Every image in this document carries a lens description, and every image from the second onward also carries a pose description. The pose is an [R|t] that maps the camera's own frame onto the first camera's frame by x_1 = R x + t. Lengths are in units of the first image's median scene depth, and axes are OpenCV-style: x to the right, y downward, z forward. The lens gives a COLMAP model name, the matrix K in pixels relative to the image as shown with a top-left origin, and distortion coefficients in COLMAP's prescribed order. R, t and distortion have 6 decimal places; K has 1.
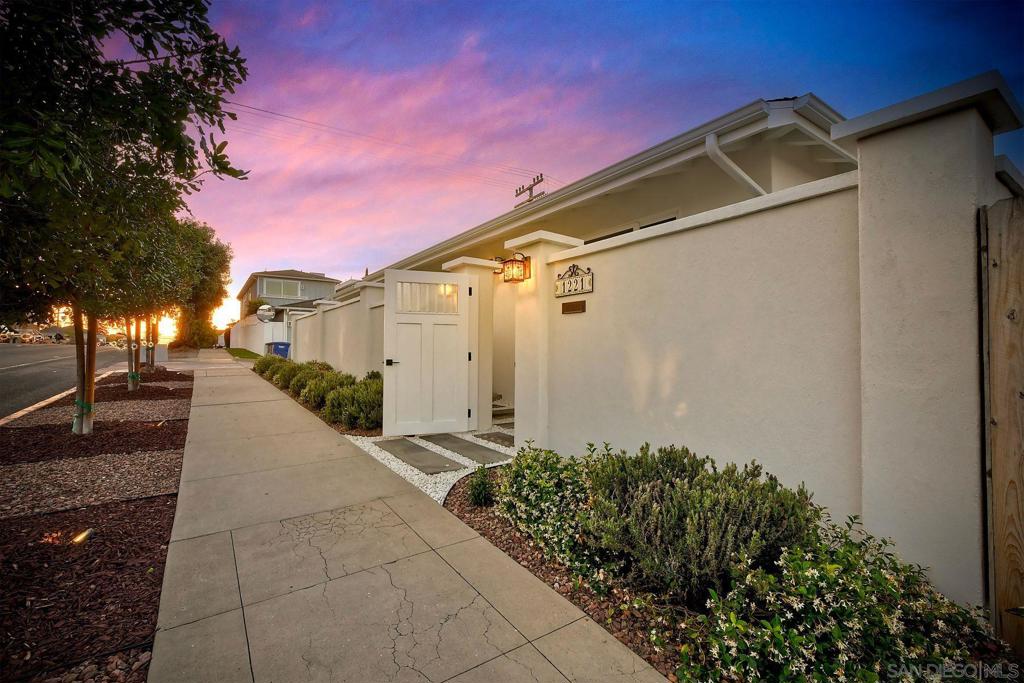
lens RADIAL K [[447.3, 0, 512.8], [0, 447.3, 344.2], [0, 0, 1]] dist [-0.000255, -0.000081]
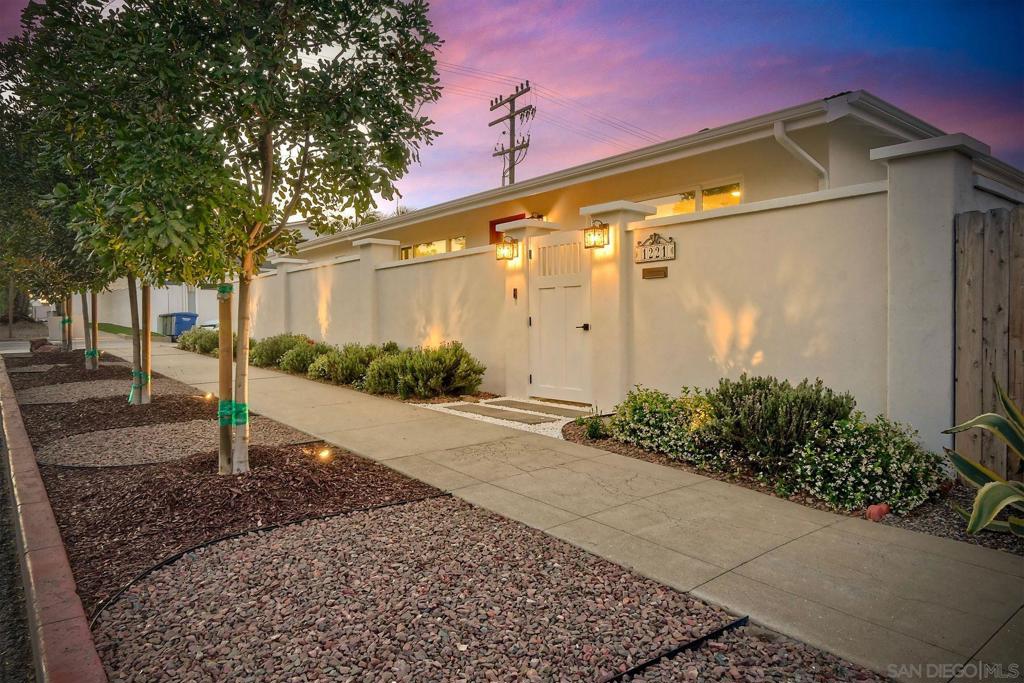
lens RADIAL K [[646.2, 0, 511.7], [0, 646.2, 335.2], [0, 0, 1]] dist [-0.004086, -0.001910]
pose [[0.997457, -0.012103, 0.070240, -0.359385], [0.009812, 0.999411, 0.032879, 0.016453], [-0.070597, -0.032106, 0.996988, -0.612572]]
